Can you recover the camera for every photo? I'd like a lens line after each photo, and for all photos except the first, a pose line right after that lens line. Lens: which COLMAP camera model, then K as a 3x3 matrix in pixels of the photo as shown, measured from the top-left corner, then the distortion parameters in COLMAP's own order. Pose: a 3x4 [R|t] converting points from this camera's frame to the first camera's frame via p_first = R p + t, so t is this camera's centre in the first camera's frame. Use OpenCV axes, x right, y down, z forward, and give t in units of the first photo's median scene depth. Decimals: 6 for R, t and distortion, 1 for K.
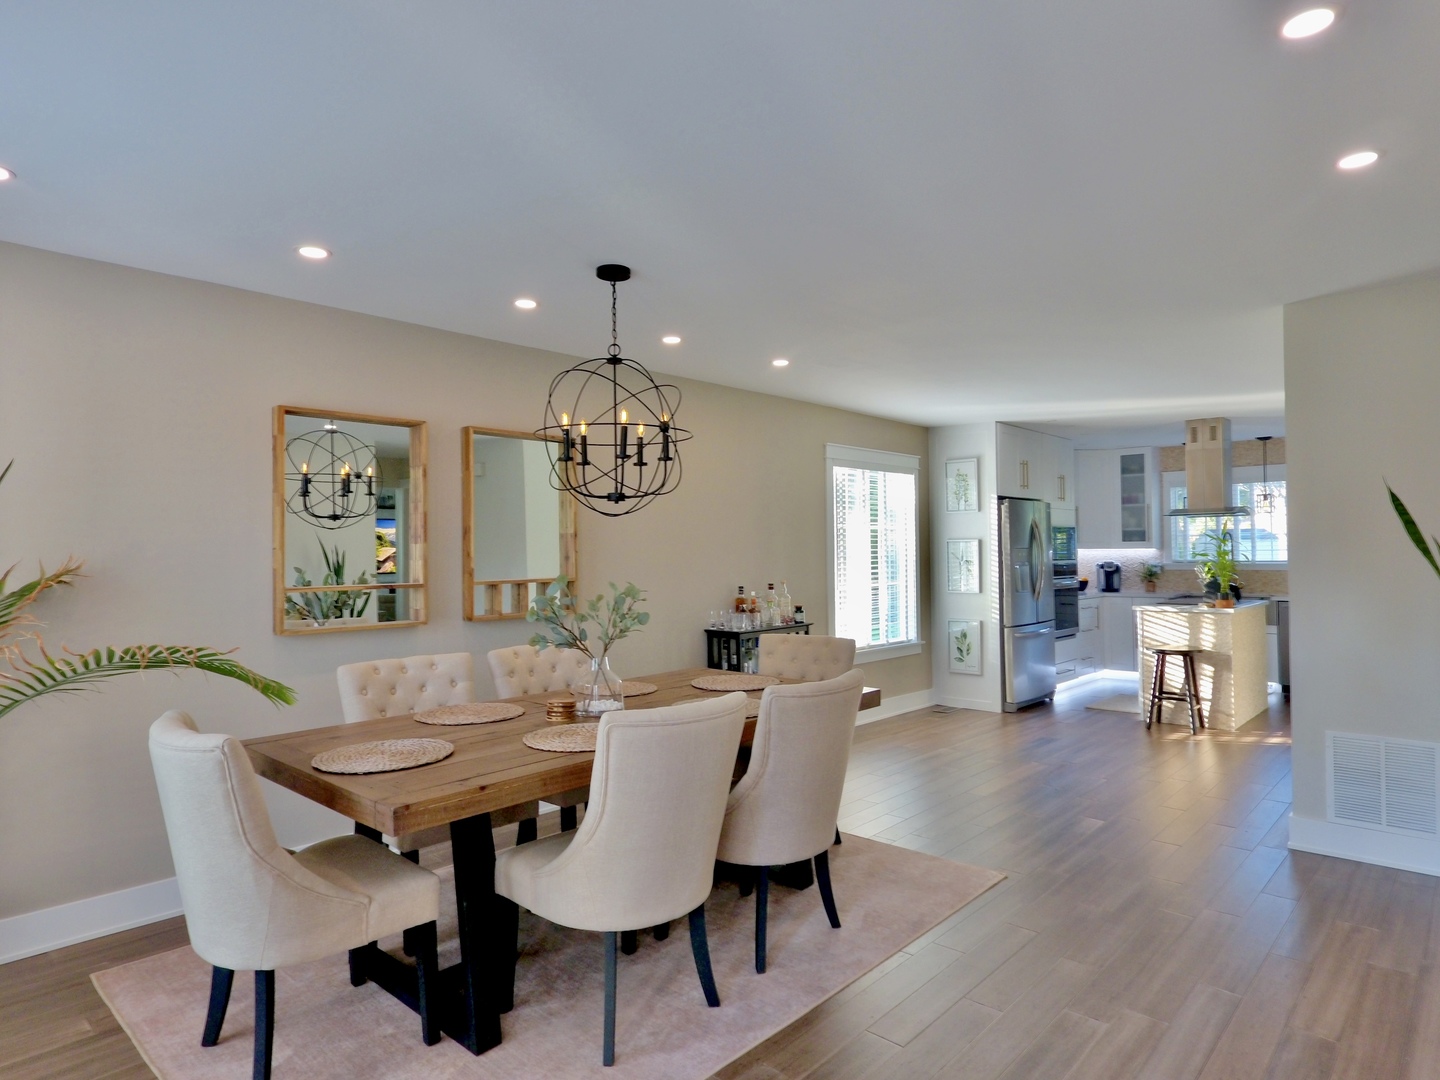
lens RADIAL K [[839.6, 0, 720.0], [0, 839.6, 540.0], [0, 0, 1]] dist [-0.000909, -0.000102]
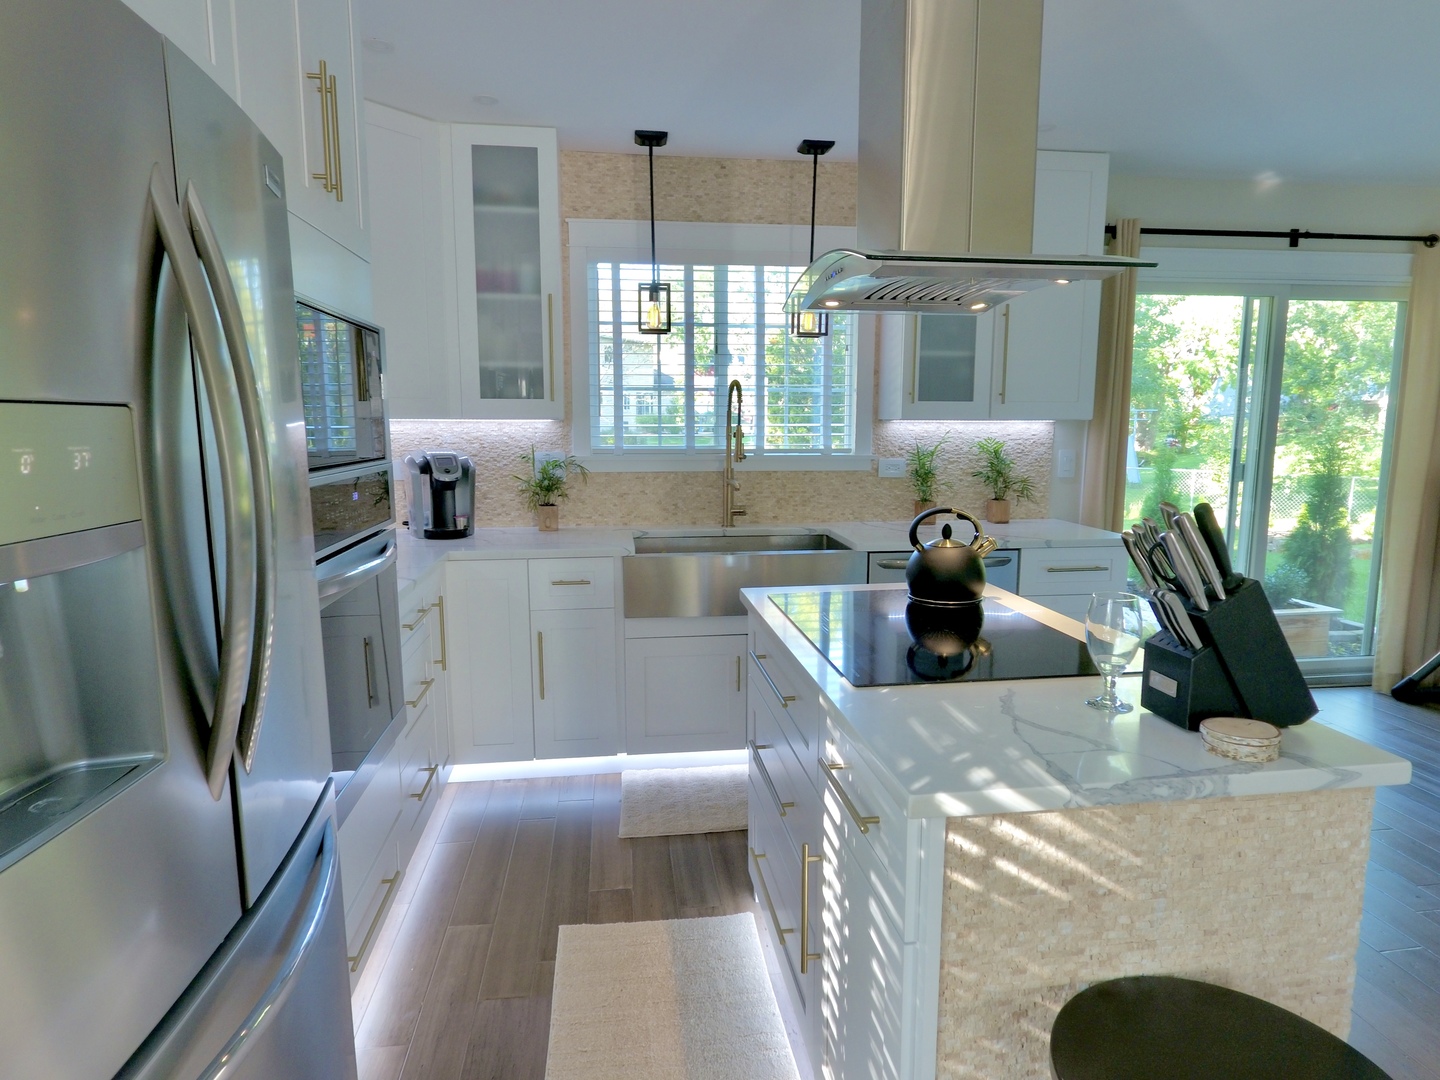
lens RADIAL K [[839.6, 0, 720.0], [0, 839.6, 540.0], [0, 0, 1]] dist [-0.000909, -0.000102]
pose [[0.636521, -0.103778, 0.764246, 0.261807], [-0.020920, 0.988218, 0.151615, 0.004982], [-0.770976, -0.112494, 0.626850, 0.686593]]
